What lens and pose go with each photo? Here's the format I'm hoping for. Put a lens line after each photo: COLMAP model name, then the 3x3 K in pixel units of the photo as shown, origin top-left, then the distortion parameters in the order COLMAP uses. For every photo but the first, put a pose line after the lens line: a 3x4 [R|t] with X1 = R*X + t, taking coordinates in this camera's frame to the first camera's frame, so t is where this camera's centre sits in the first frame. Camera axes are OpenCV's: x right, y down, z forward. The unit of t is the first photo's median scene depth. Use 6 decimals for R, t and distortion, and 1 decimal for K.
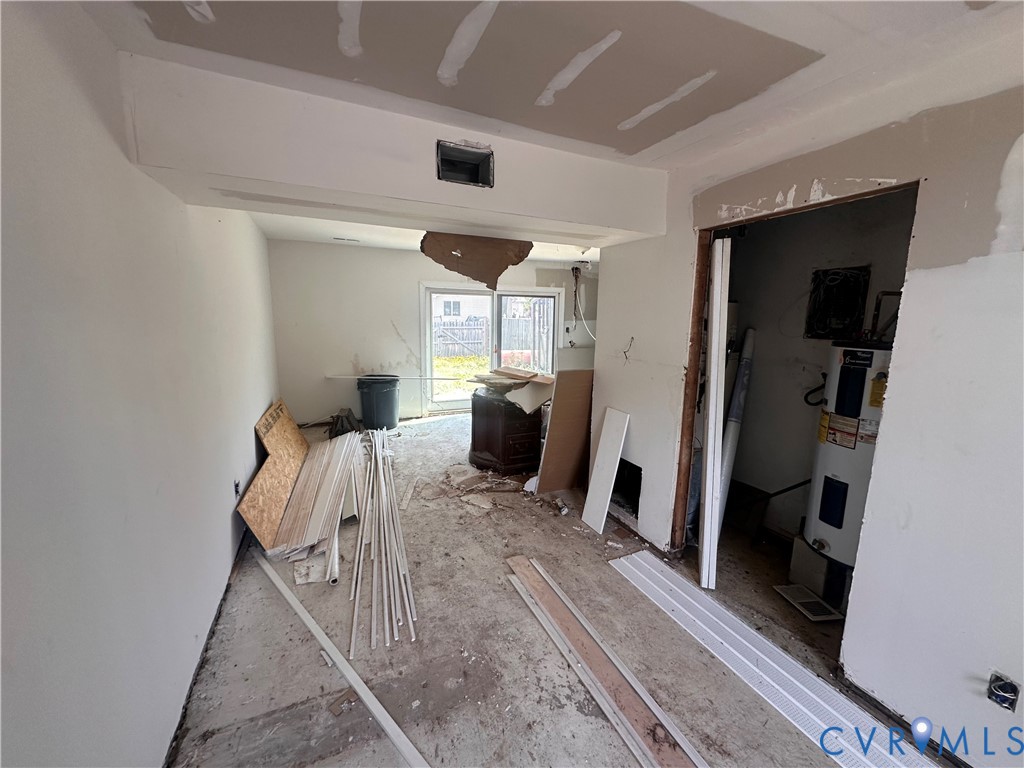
lens RADIAL K [[406.0, 0, 512.0], [0, 406.0, 384.0], [0, 0, 1]] dist [-0.002610, -0.000182]
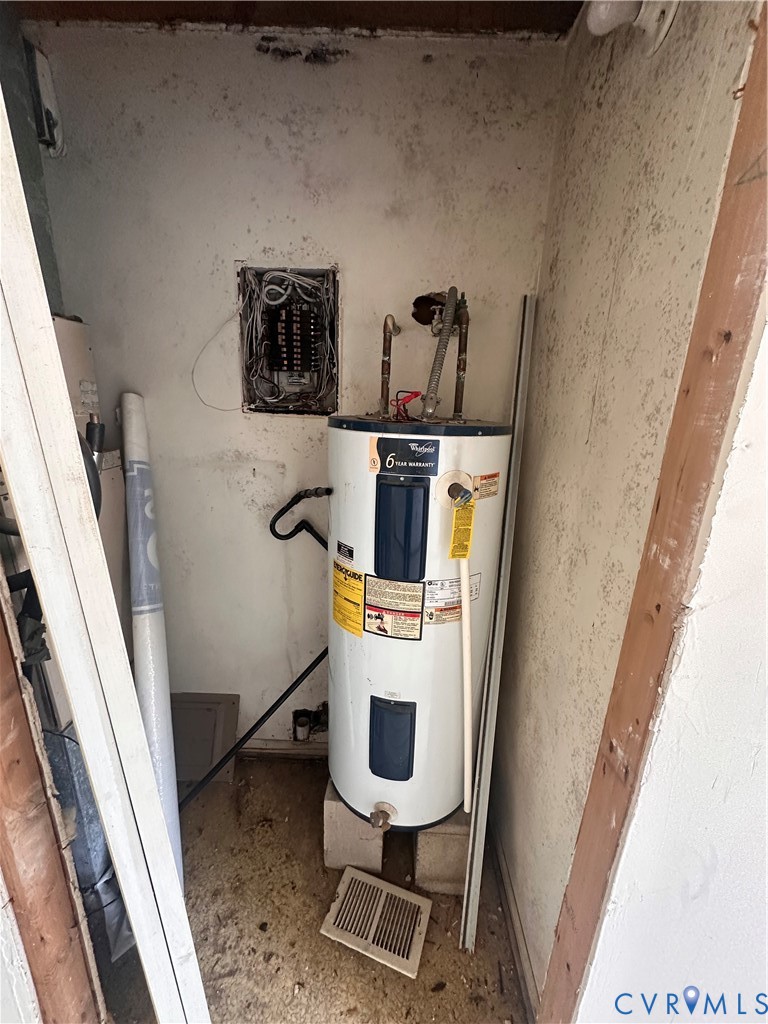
lens RADIAL K [[406.0, 0, 384.0], [0, 406.0, 512.0], [0, 0, 1]] dist [-0.002610, -0.000182]
pose [[0.436196, -0.235602, 0.868461, 0.408757], [0.120775, 0.971712, 0.202952, -0.092254], [-0.891710, 0.016361, 0.452312, 0.770582]]
